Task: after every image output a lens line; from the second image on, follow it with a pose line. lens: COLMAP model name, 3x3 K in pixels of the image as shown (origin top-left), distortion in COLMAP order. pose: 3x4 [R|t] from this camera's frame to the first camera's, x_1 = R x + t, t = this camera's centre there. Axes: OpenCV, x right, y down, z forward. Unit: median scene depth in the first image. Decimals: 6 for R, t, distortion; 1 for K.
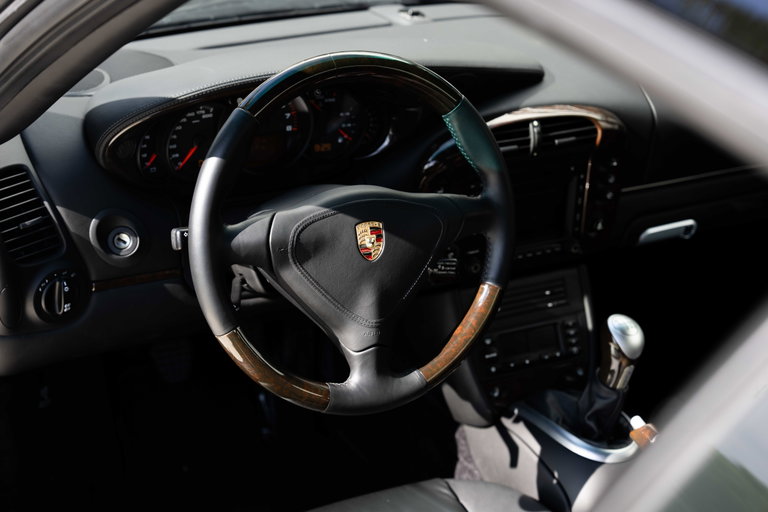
lens RADIAL K [[1288.3, 0, 378.3], [0, 1288.3, 263.9], [0, 0, 1]] dist [0.231914, -0.066190]
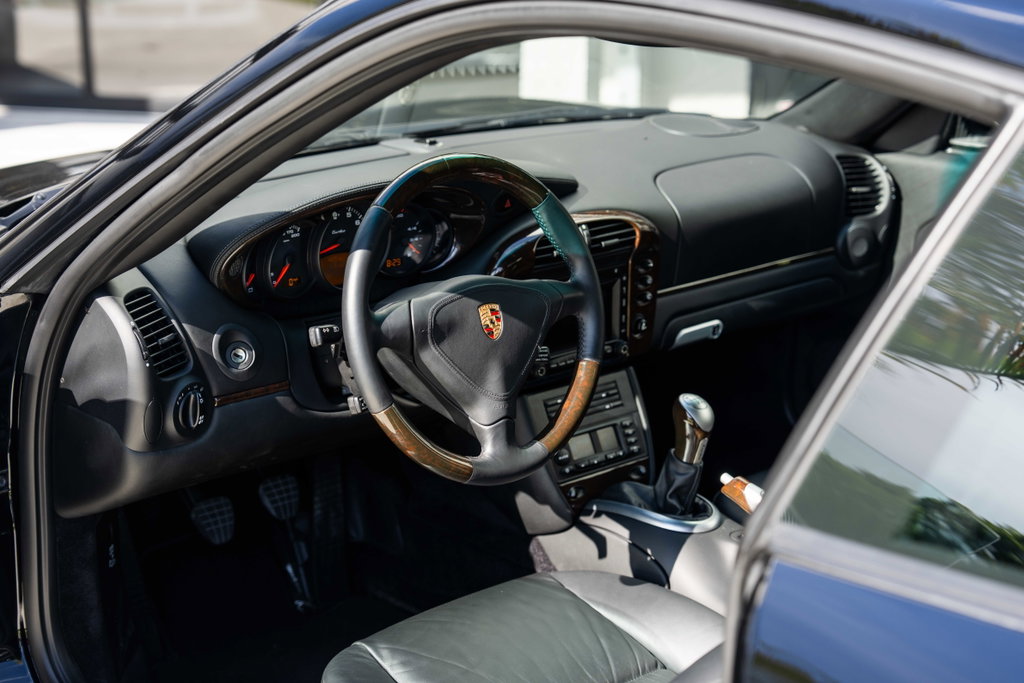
lens RADIAL K [[1801.9, 0, 512.0], [0, 1801.9, 341.5], [0, 0, 1]] dist [0.221591, -0.038232]
pose [[0.969346, -0.092430, 0.227653, -0.289825], [0.121007, 0.985976, -0.114928, 0.151317], [-0.213838, 0.138953, 0.966936, -0.410572]]
